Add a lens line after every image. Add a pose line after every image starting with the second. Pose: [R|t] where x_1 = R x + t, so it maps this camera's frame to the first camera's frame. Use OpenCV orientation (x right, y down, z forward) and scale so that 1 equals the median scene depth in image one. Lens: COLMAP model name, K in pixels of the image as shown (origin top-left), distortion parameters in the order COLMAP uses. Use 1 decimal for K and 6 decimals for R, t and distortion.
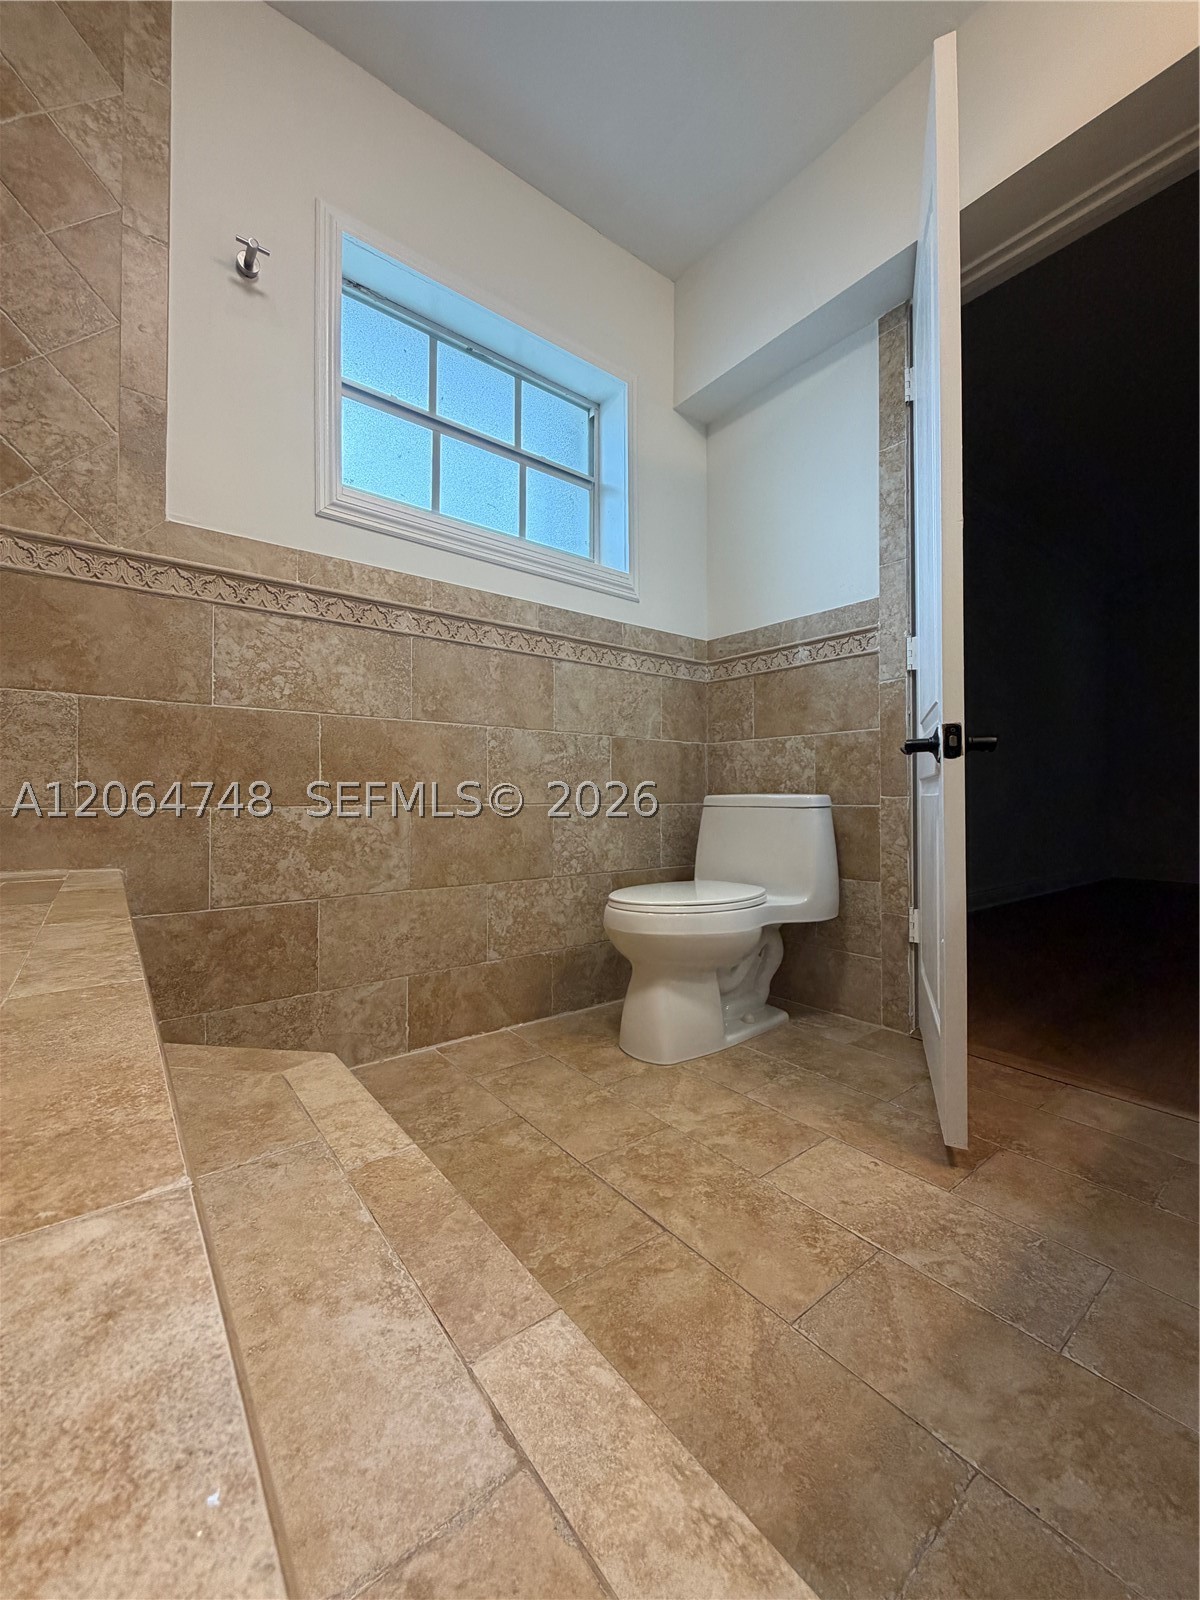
lens RADIAL K [[636.8, 0, 603.7], [0, 636.8, 795.5], [0, 0, 1]] dist [0.000261, 0.000424]
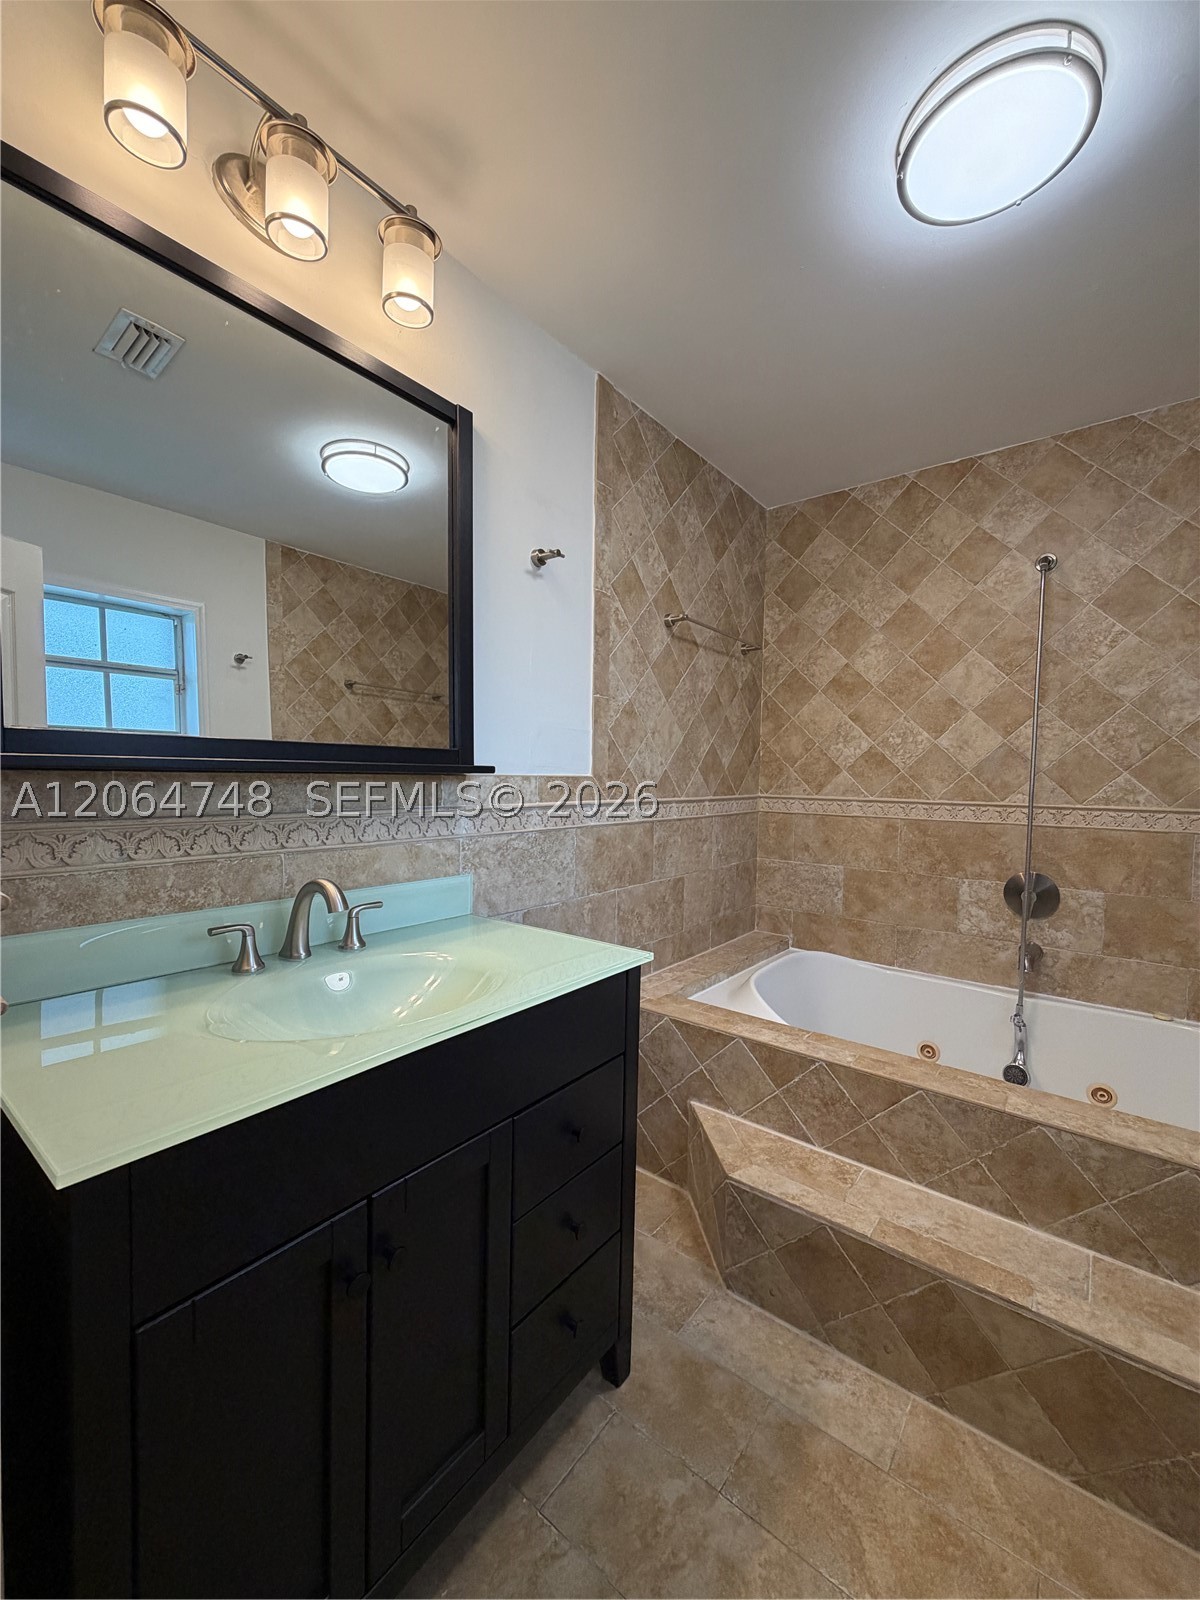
lens RADIAL K [[636.8, 0, 600.4], [0, 636.8, 804.4], [0, 0, 1]] dist [0.000261, 0.000424]
pose [[-0.972091, -0.002152, -0.234592, 0.807283], [-0.012288, 0.999053, 0.041750, -0.553569], [0.234280, 0.043467, -0.971197, 1.554469]]
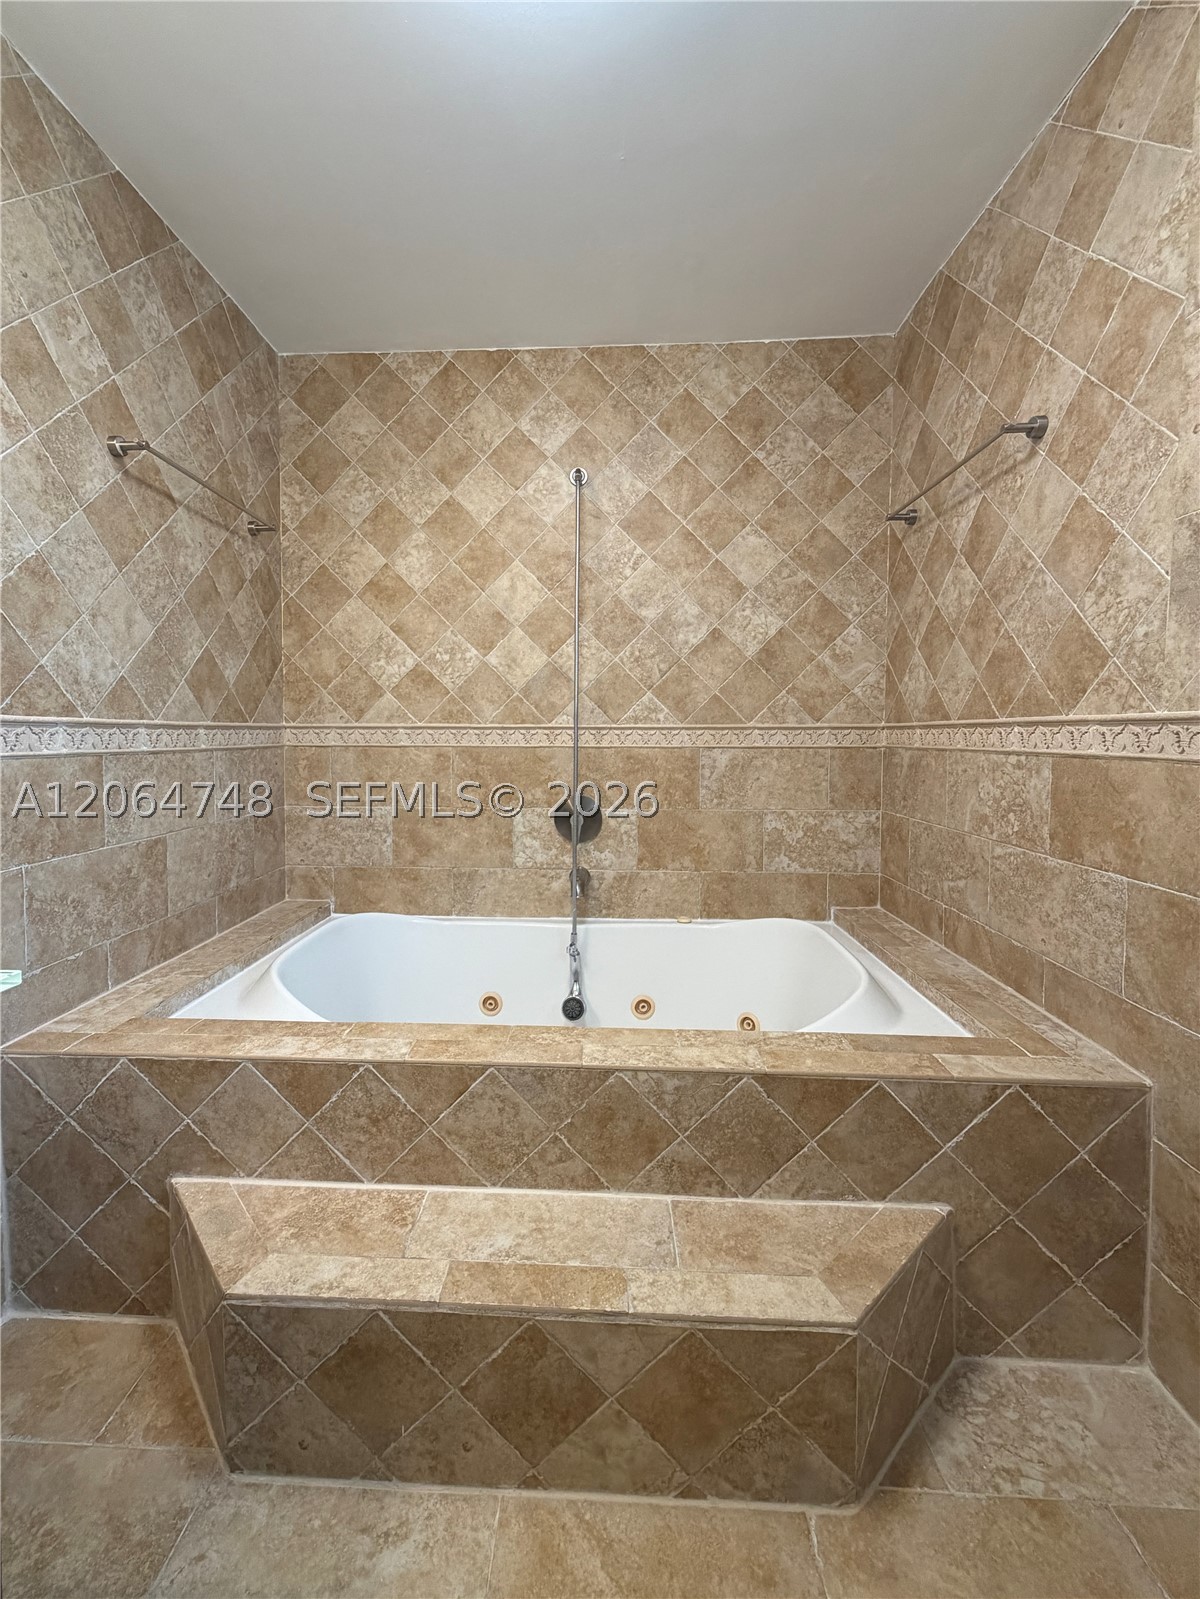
lens RADIAL K [[670.8, 0, 567.4], [0, 670.8, 761.8], [0, 0, 1]] dist [0.000315, 0.000780]
pose [[-0.657953, 0.031132, -0.752415, 0.551659], [0.002647, 0.999235, 0.039030, -0.443525], [0.753055, 0.023689, -0.657531, 1.221468]]
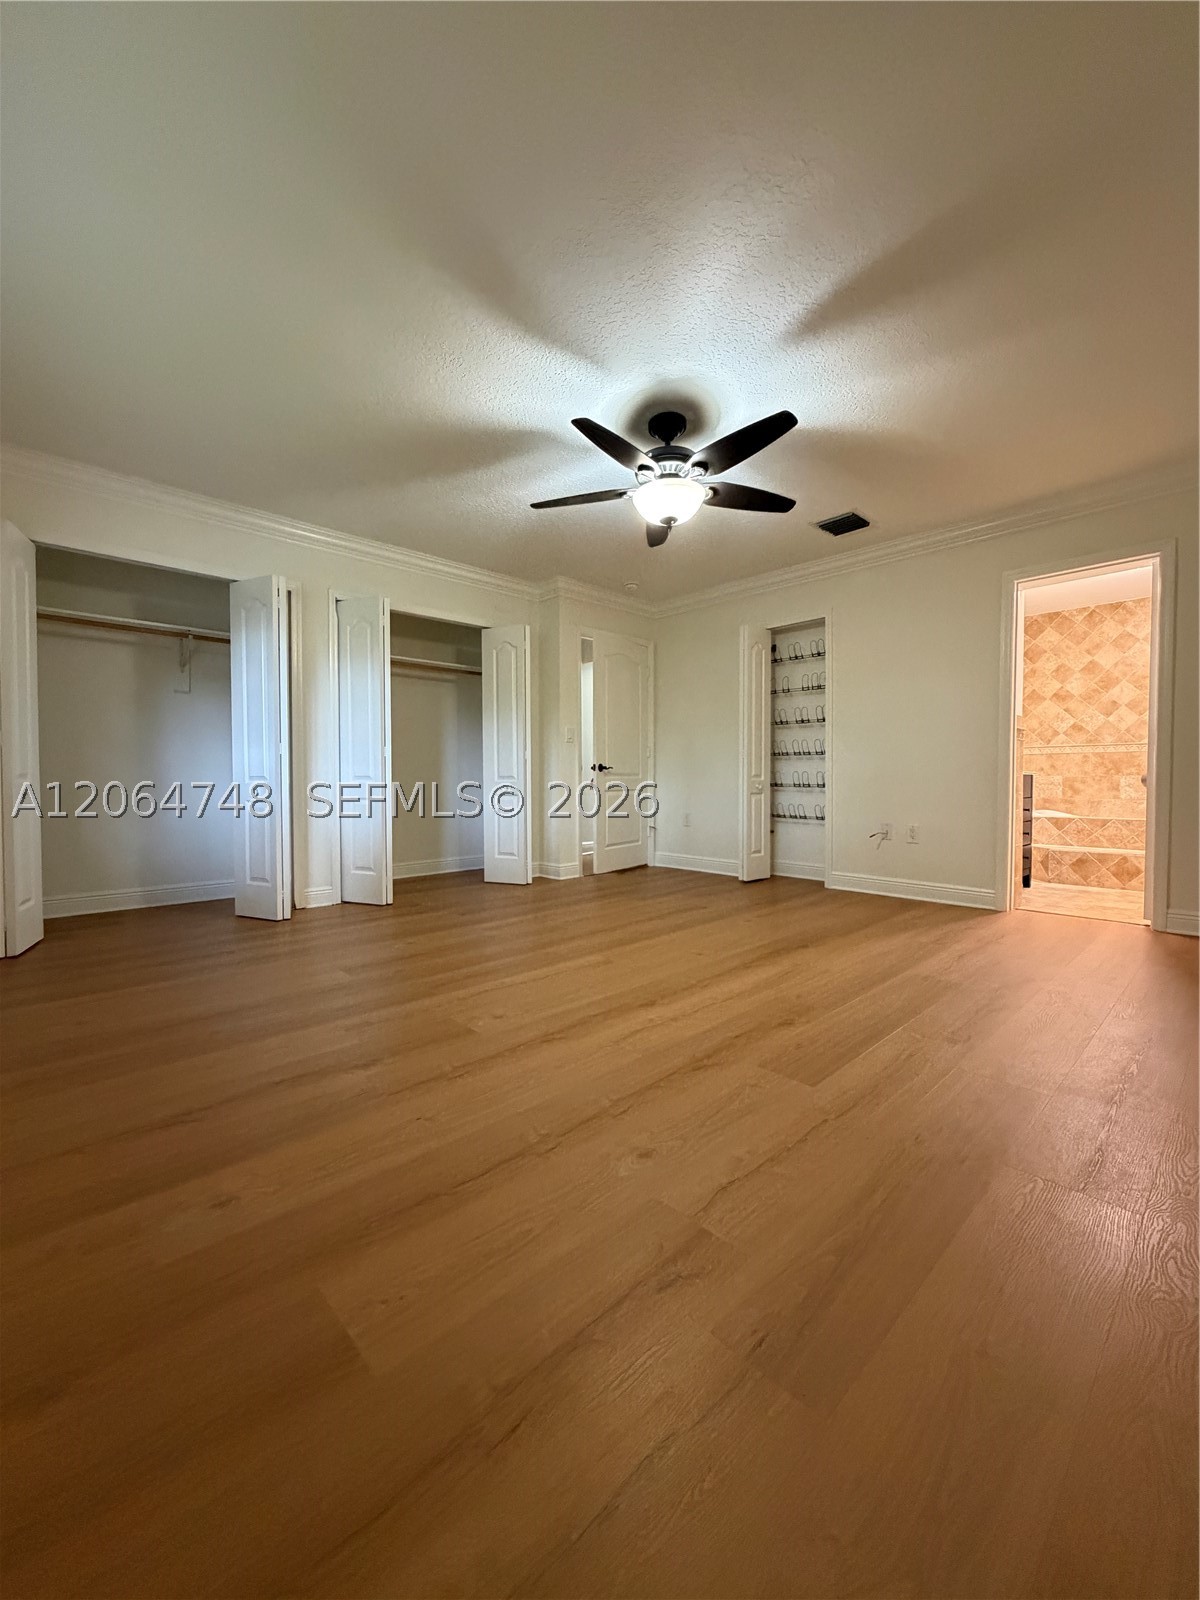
lens RADIAL K [[636.8, 0, 597.4], [0, 636.8, 794.7], [0, 0, 1]] dist [0.000261, 0.000424]
pose [[-0.995963, 0.006381, -0.089543, 4.104290], [0.004478, 0.999760, 0.021428, -0.167706], [0.089658, 0.020941, -0.995752, 4.819190]]
